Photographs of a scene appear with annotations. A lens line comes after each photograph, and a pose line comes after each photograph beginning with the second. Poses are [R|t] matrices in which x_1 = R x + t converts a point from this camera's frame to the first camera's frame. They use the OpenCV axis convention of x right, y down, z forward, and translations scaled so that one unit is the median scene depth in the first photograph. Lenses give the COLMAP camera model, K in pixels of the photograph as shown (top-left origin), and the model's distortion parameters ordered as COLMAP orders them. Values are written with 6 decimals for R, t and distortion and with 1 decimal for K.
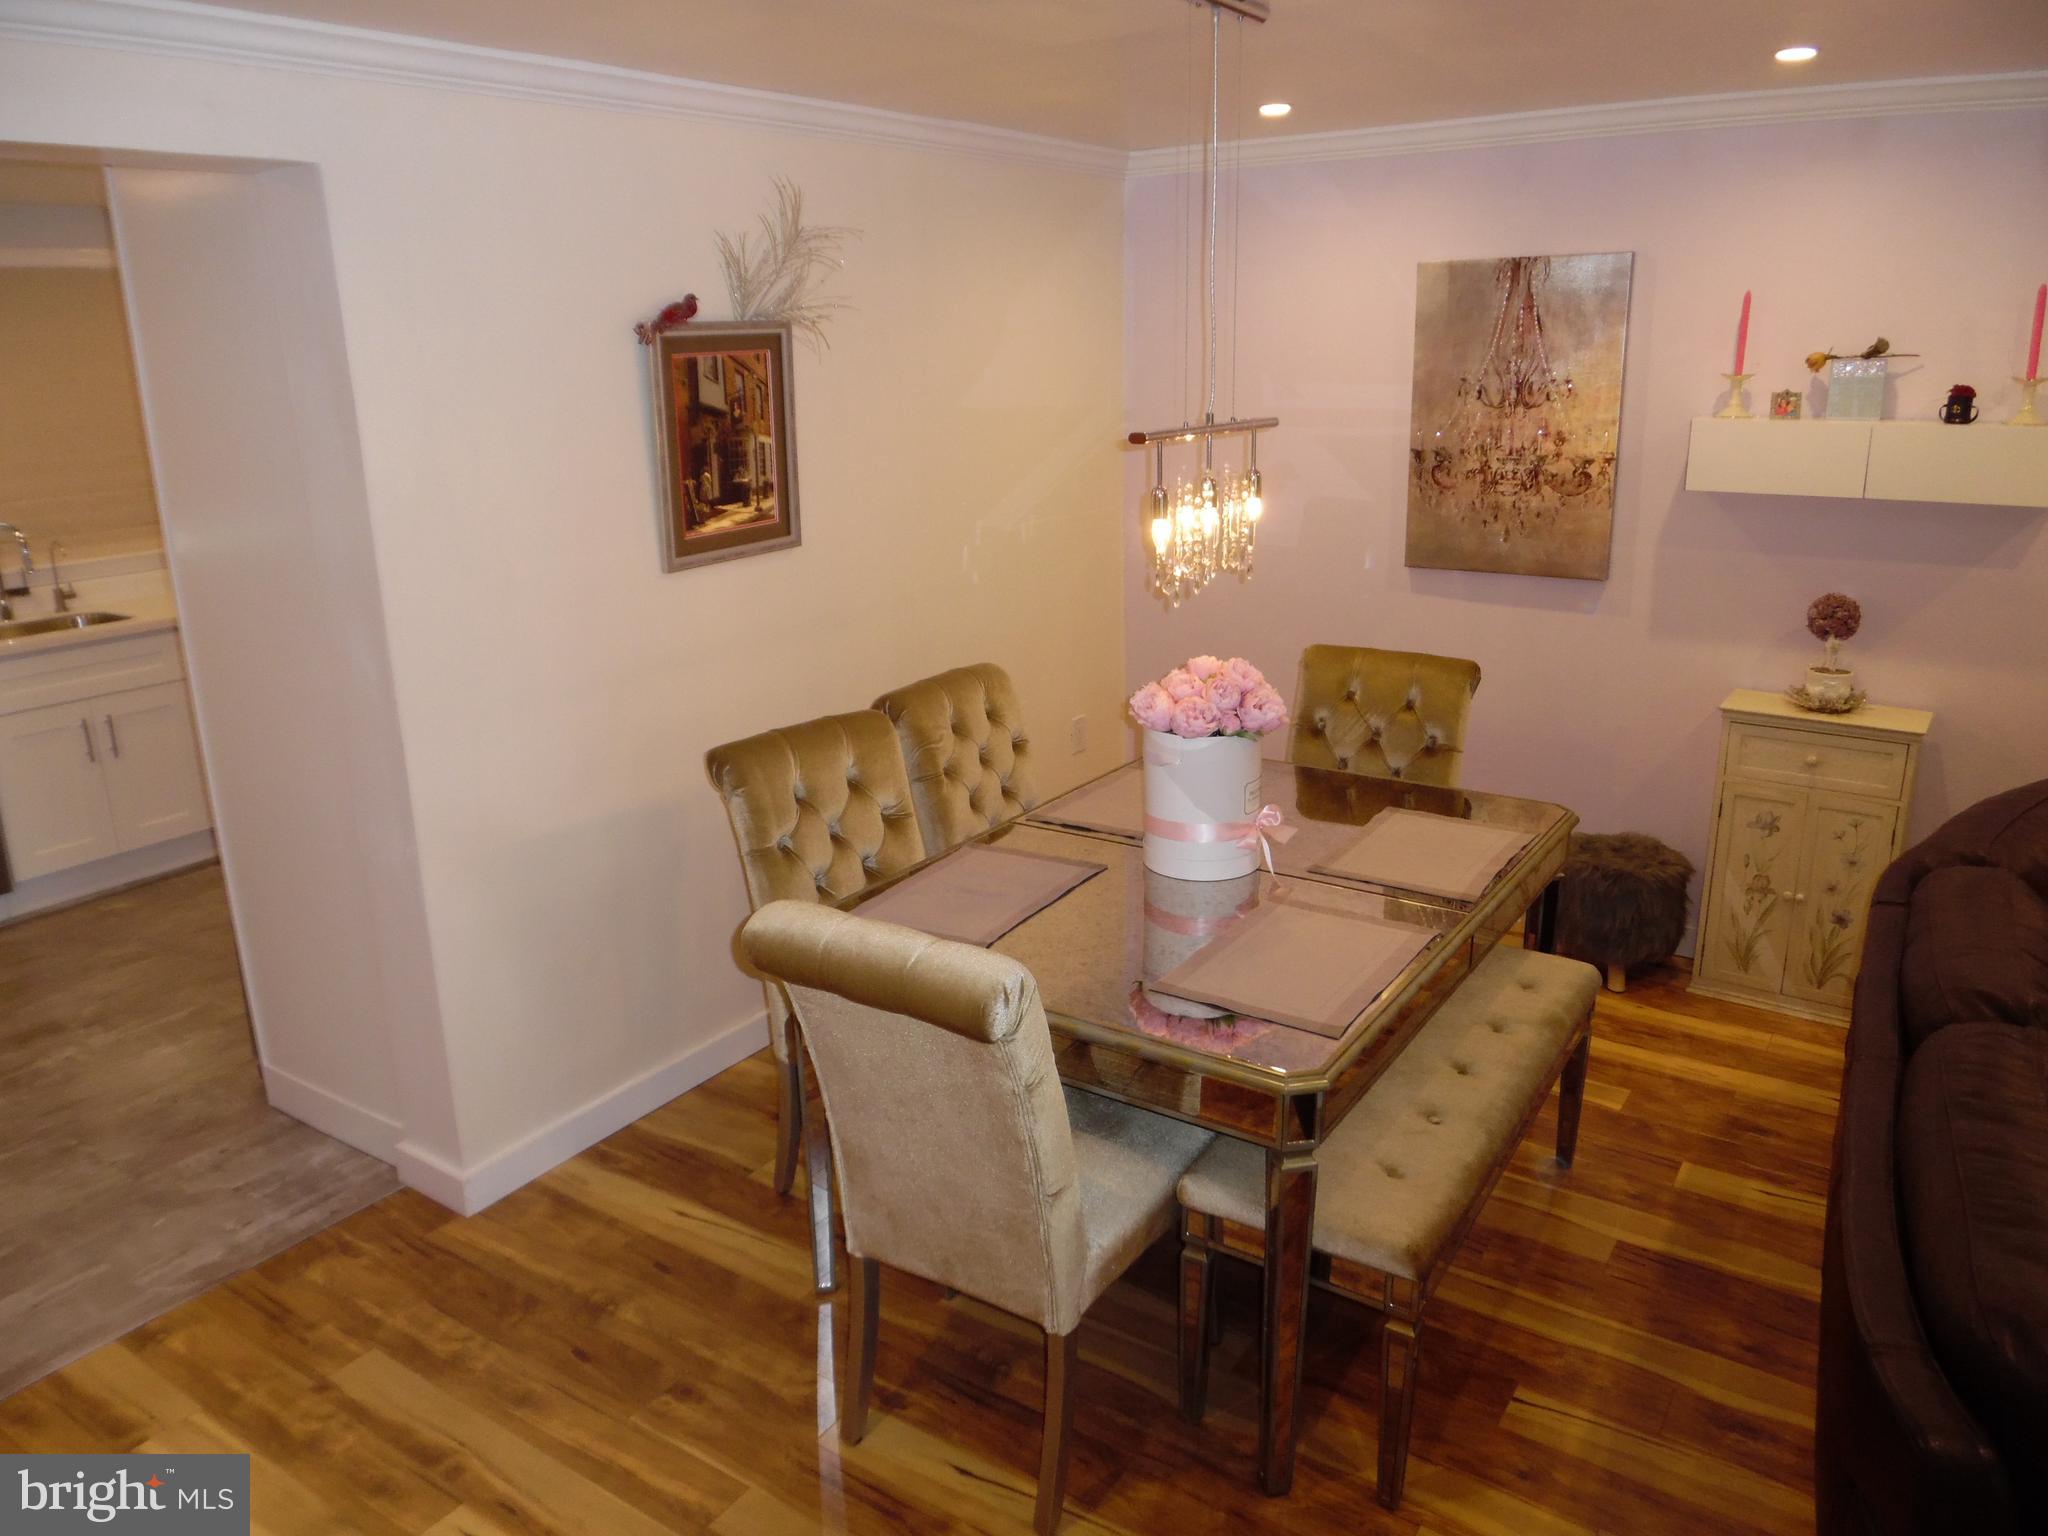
lens RADIAL K [[1446.7, 0, 989.8], [0, 1446.7, 731.2], [0, 0, 1]] dist [-0.009756, -0.006698]
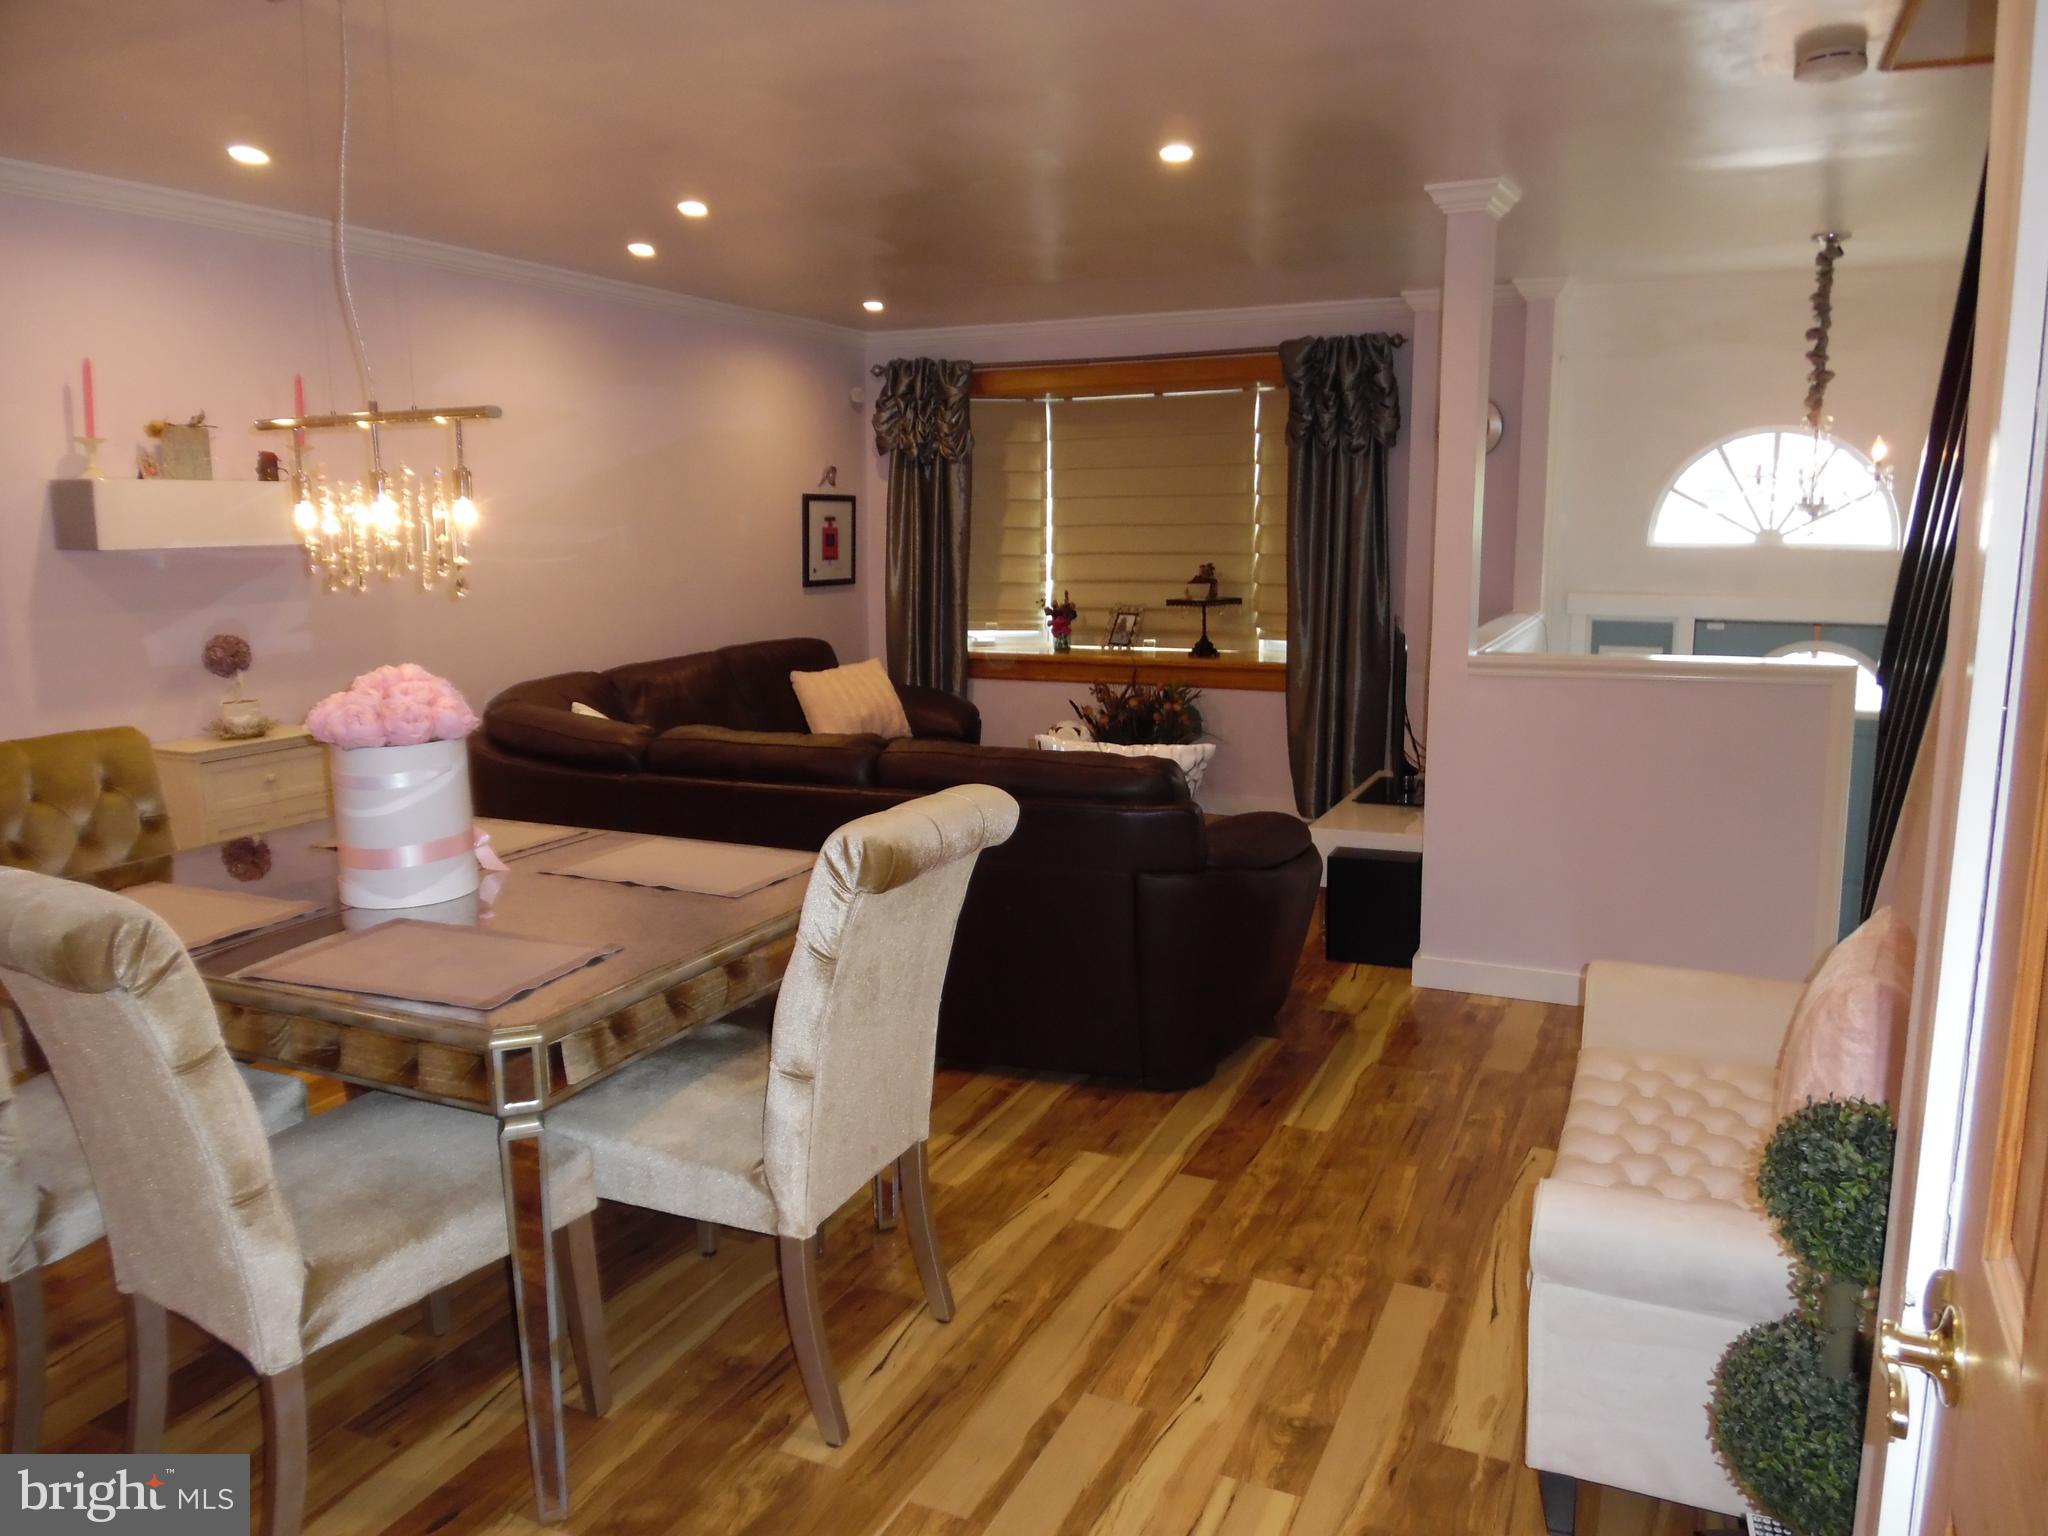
lens RADIAL K [[1446.7, 0, 1028.2], [0, 1446.7, 755.2], [0, 0, 1]] dist [-0.009756, -0.006698]
pose [[-0.189354, -0.133552, 0.972784, -0.709315], [0.263557, 0.947439, 0.181375, -0.049074], [-0.945877, 0.290728, -0.144203, 0.653100]]
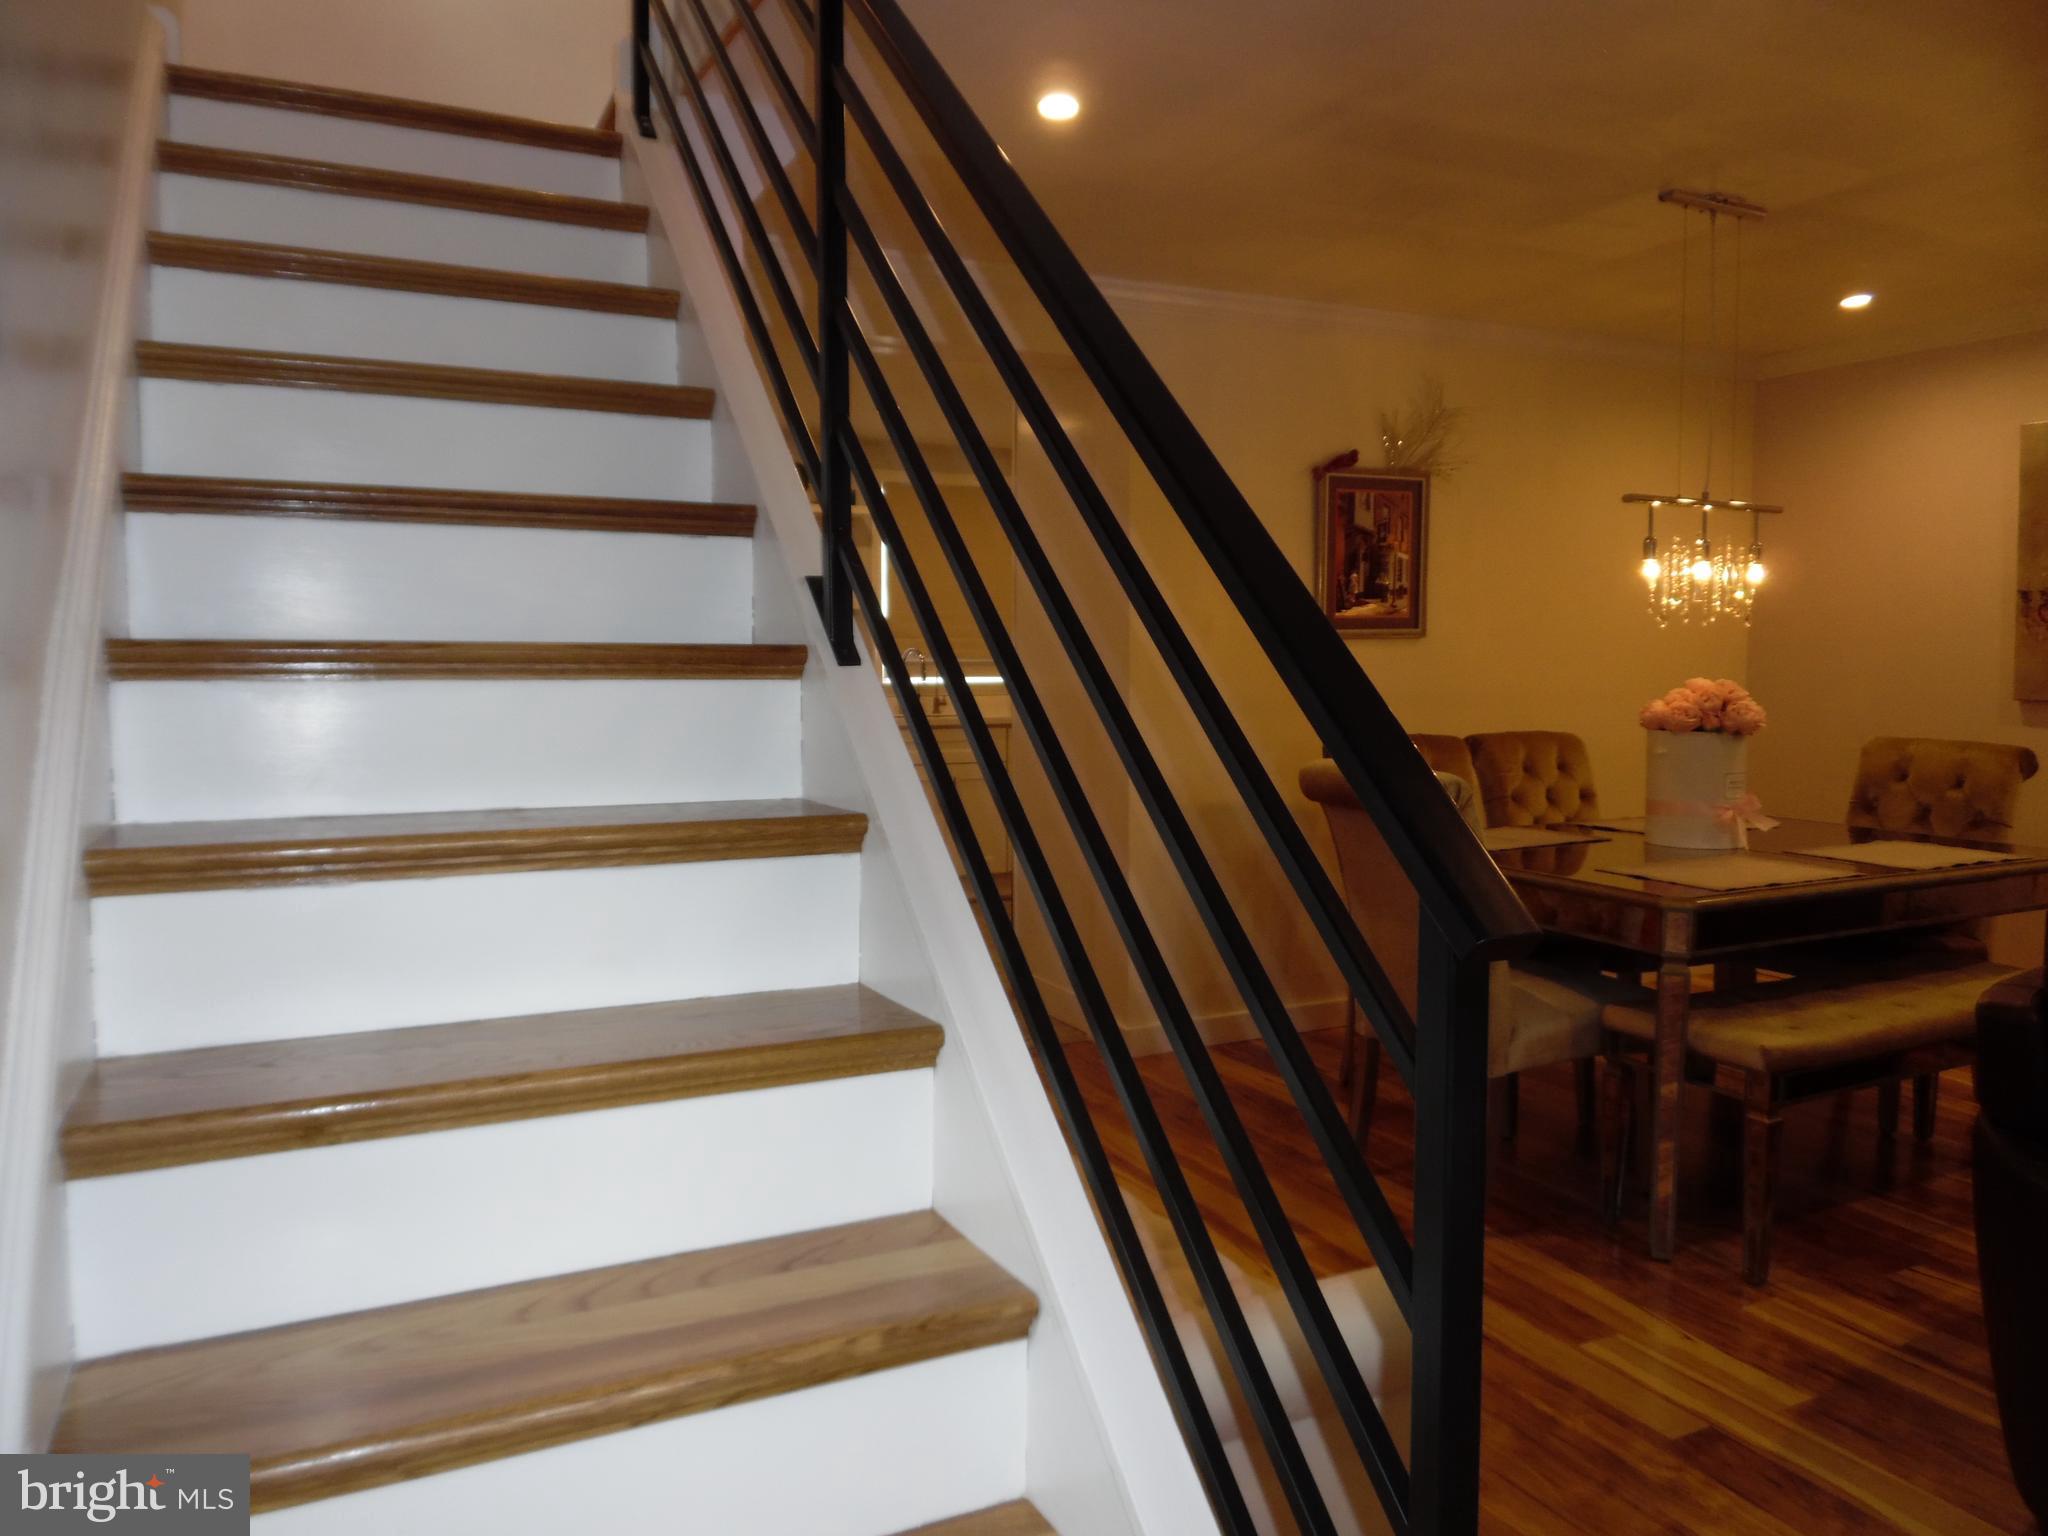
lens RADIAL K [[1446.7, 0, 1010.1], [0, 1446.7, 771.6], [0, 0, 1]] dist [-0.009756, -0.006698]
pose [[0.872876, 0.059819, -0.484261, 0.201472], [-0.147682, 0.978296, -0.145350, 0.260569], [0.465057, 0.198389, 0.862765, -0.328261]]
